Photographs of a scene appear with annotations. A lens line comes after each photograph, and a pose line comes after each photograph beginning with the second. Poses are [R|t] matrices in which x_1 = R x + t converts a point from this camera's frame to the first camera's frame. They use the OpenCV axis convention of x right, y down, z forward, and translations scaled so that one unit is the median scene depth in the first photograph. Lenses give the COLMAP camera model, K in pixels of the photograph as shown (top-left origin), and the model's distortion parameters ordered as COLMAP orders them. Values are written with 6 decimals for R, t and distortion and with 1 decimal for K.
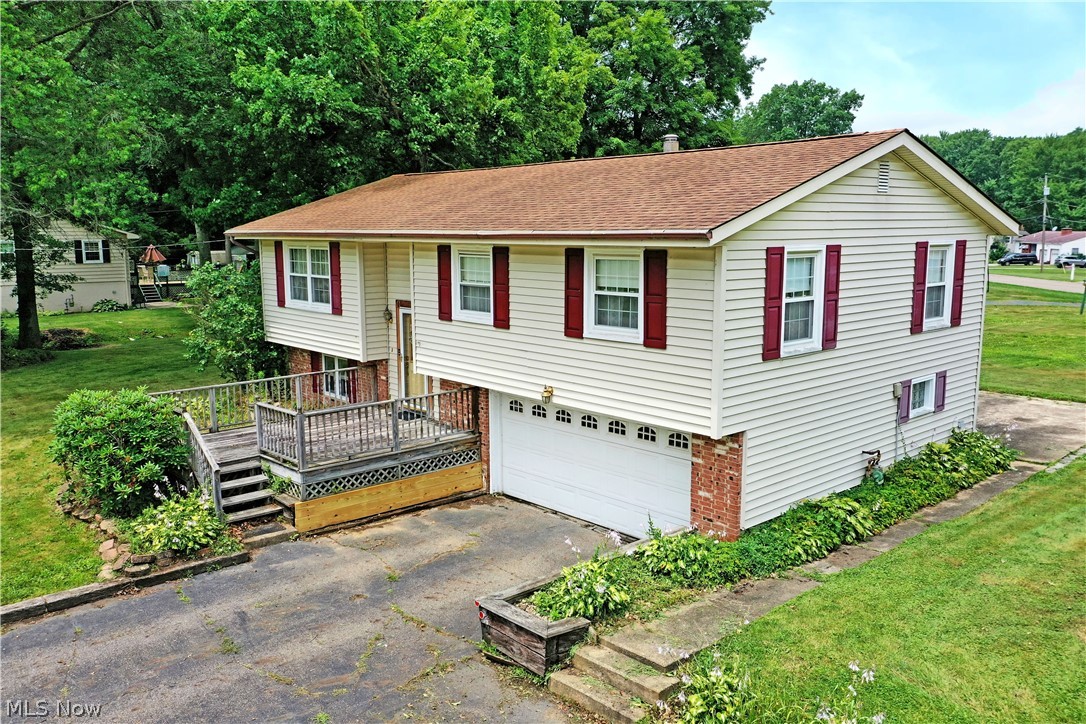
lens RADIAL K [[865.4, 0, 542.2], [0, 865.4, 365.4], [0, 0, 1]] dist [0.025296, 0.005892]
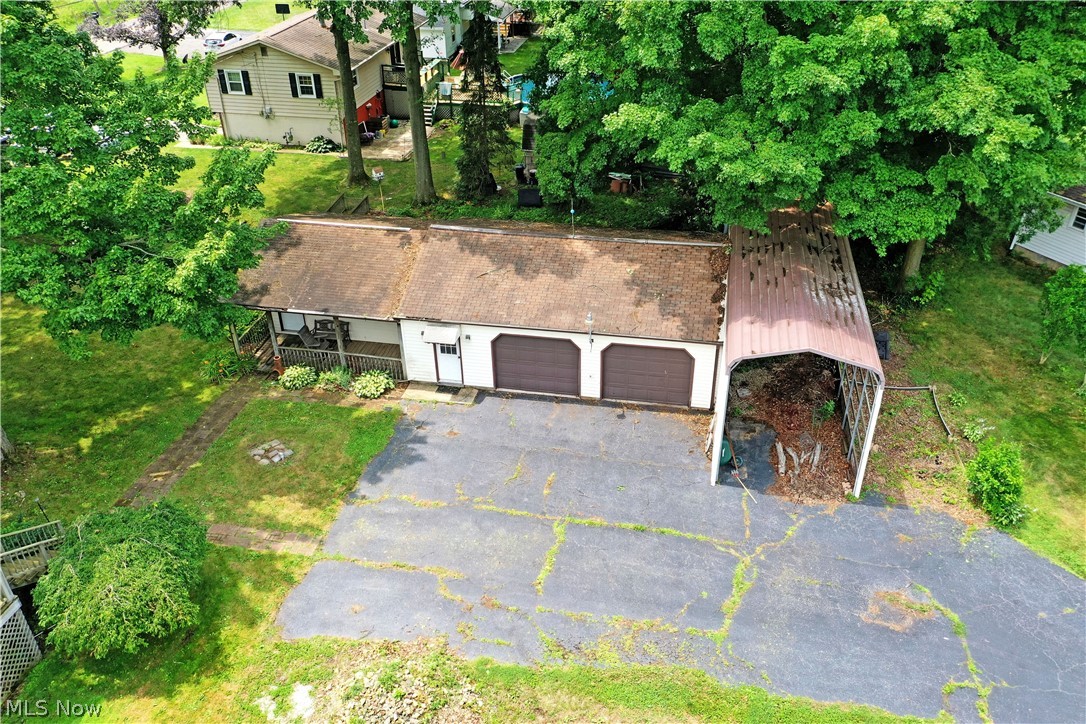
lens RADIAL K [[865.4, 0, 528.3], [0, 865.4, 360.6], [0, 0, 1]] dist [0.025296, 0.005892]
pose [[0.570204, 0.437843, -0.695097, 1.624406], [-0.110521, 0.879323, 0.463225, -1.284707], [0.814034, -0.187310, 0.549784, 2.359983]]
